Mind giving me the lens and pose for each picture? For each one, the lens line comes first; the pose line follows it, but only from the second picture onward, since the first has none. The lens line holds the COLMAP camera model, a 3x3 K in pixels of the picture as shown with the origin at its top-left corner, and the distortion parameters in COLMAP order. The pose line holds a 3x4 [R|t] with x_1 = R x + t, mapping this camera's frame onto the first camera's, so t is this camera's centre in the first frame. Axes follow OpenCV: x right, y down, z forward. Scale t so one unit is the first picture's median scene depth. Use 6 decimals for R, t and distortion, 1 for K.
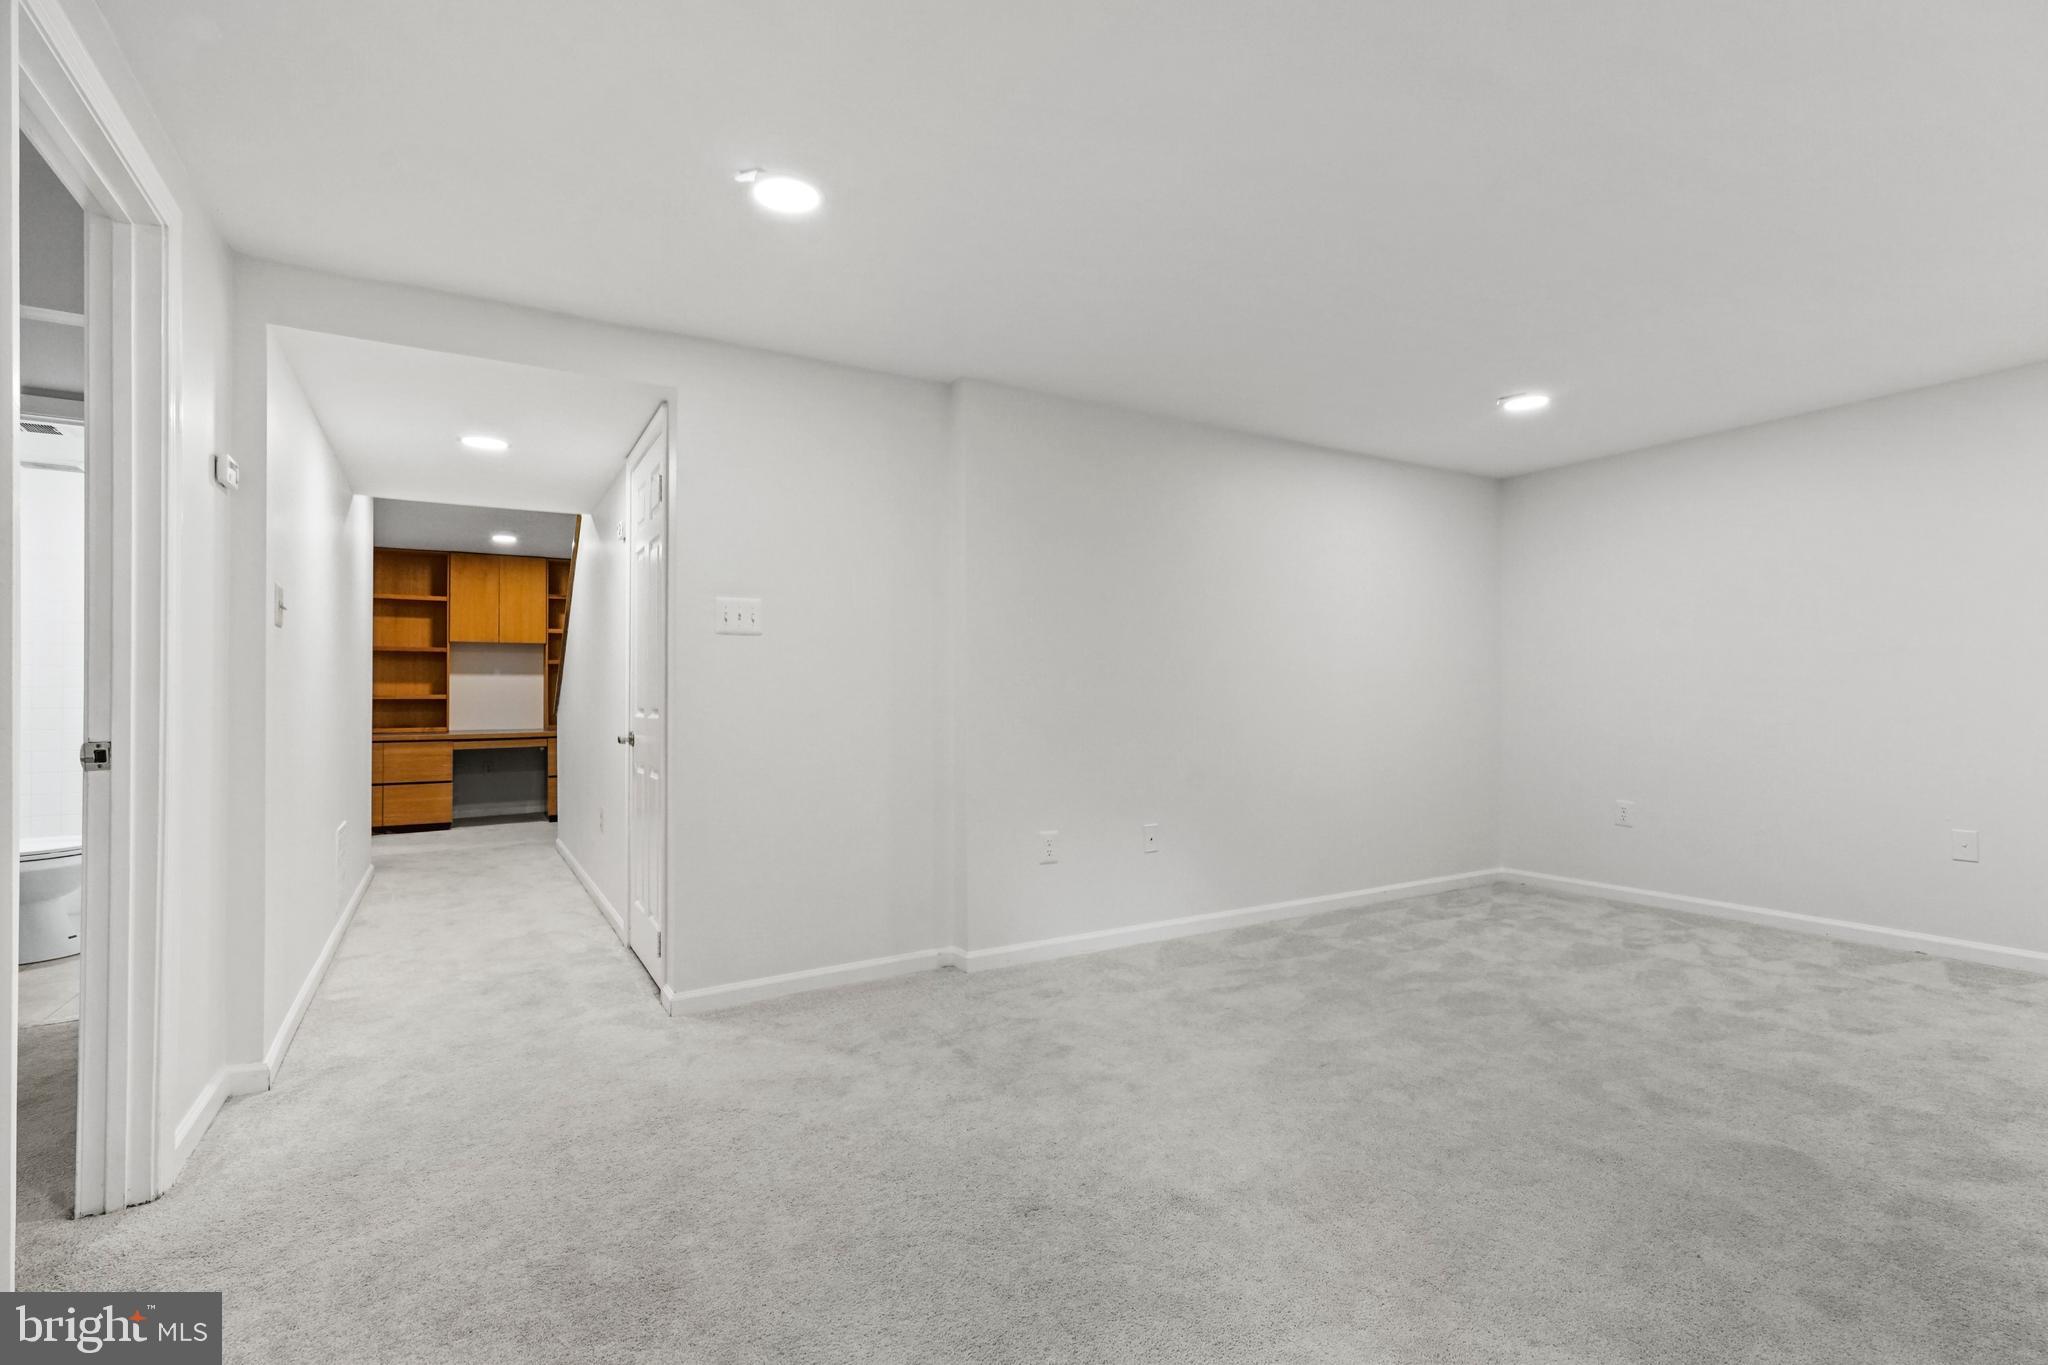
lens RADIAL K [[946.1, 0, 1011.9], [0, 946.1, 686.5], [0, 0, 1]] dist [-0.001000, 0.008168]
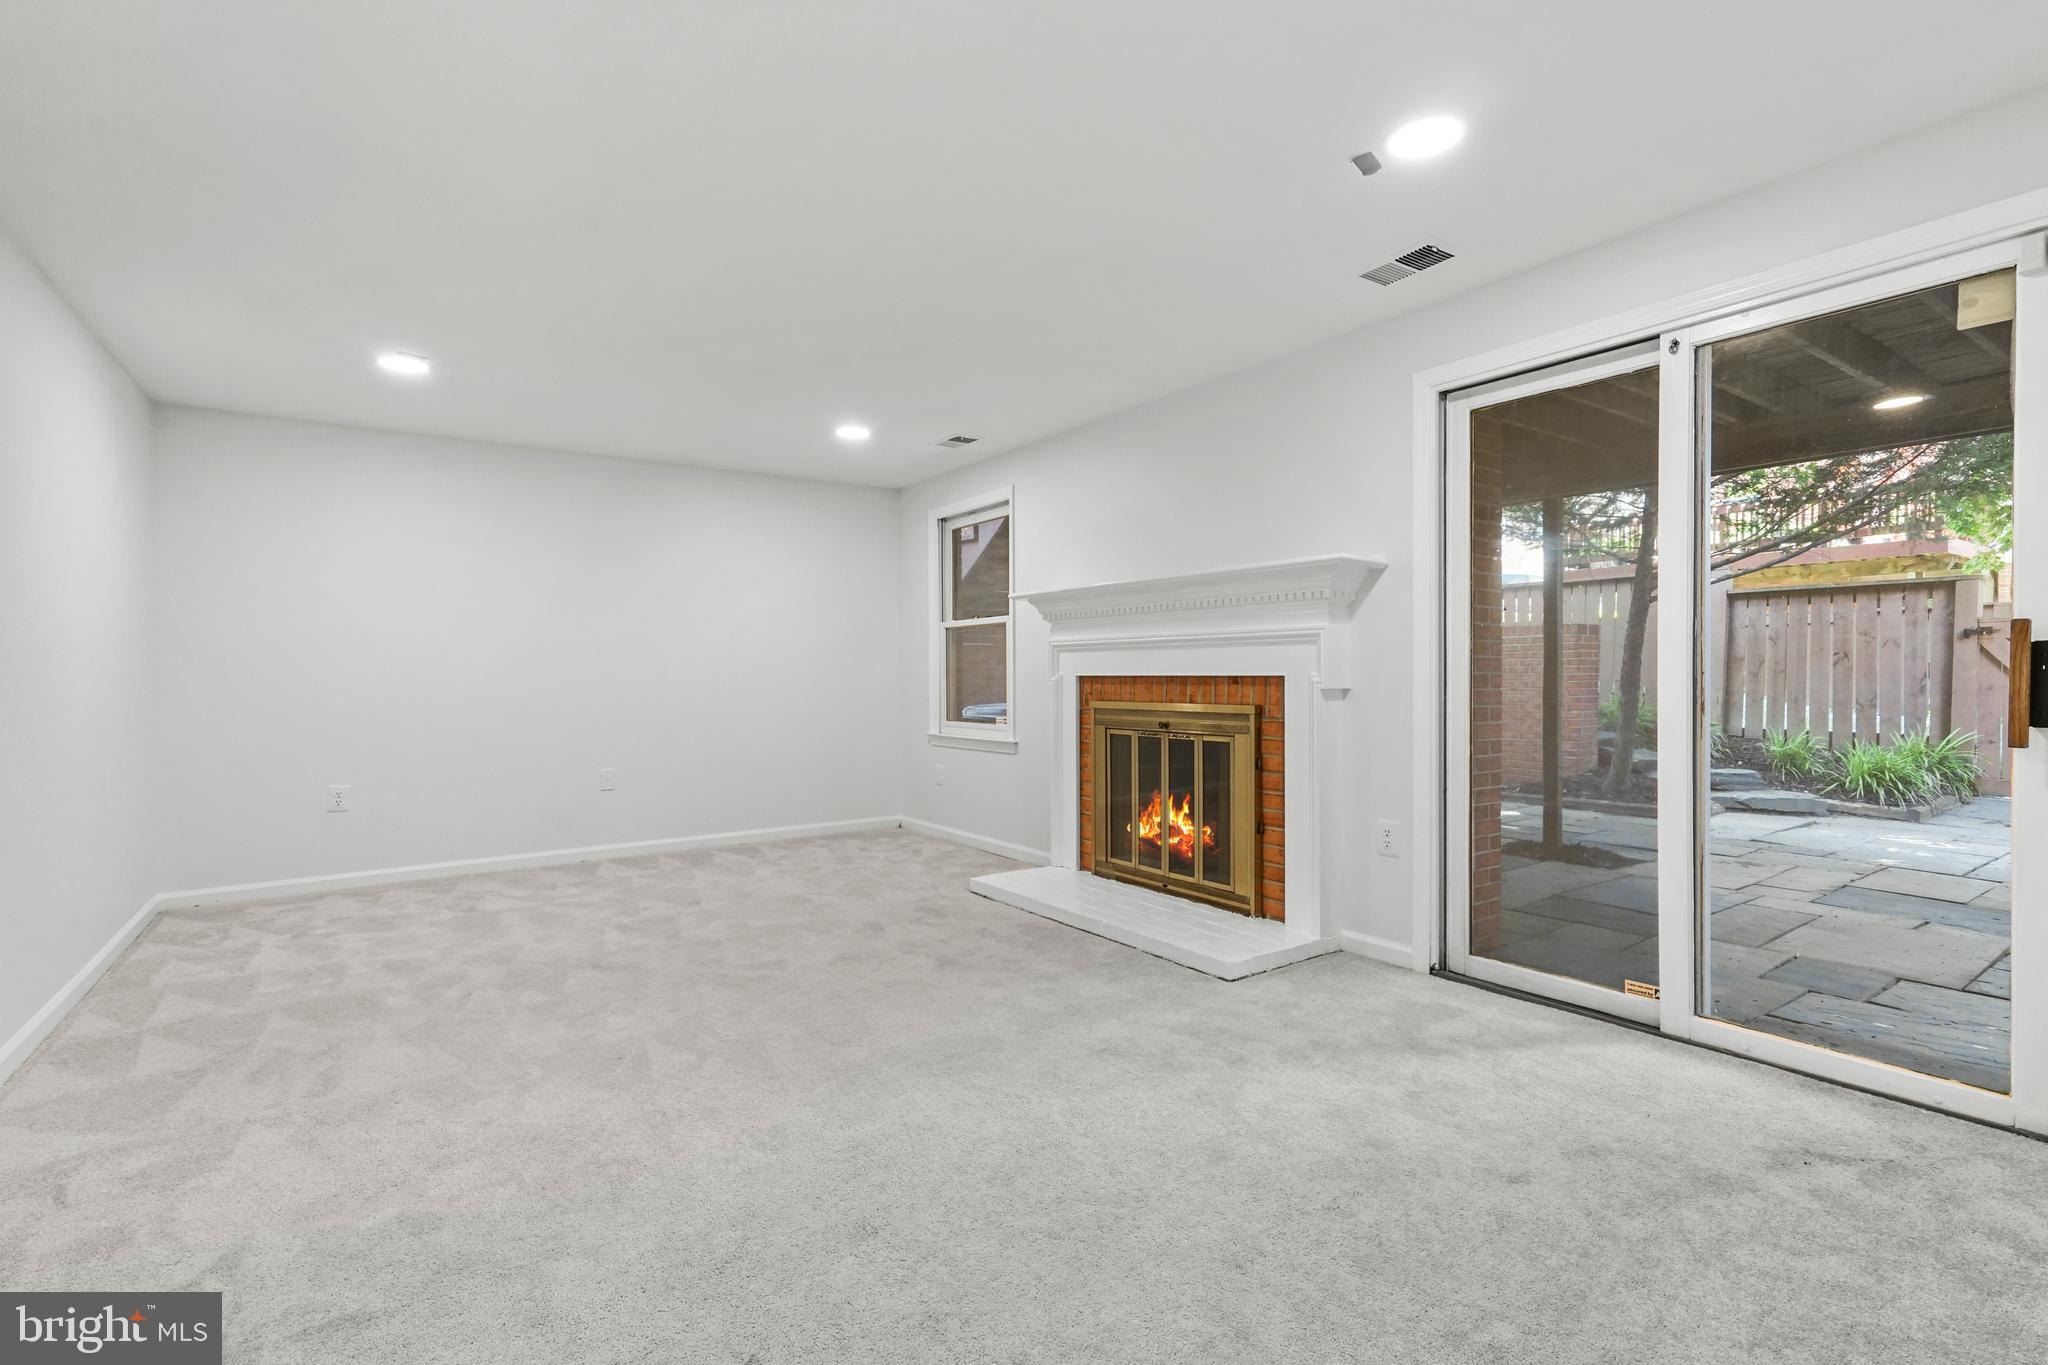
lens RADIAL K [[946.1, 0, 1024.9], [0, 946.1, 682.5], [0, 0, 1]] dist [-0.001000, 0.008168]
pose [[-0.087273, -0.006046, 0.996166, -0.528405], [-0.006497, 0.999964, 0.005500, 0.007390], [-0.996163, -0.005992, -0.087310, 0.533219]]
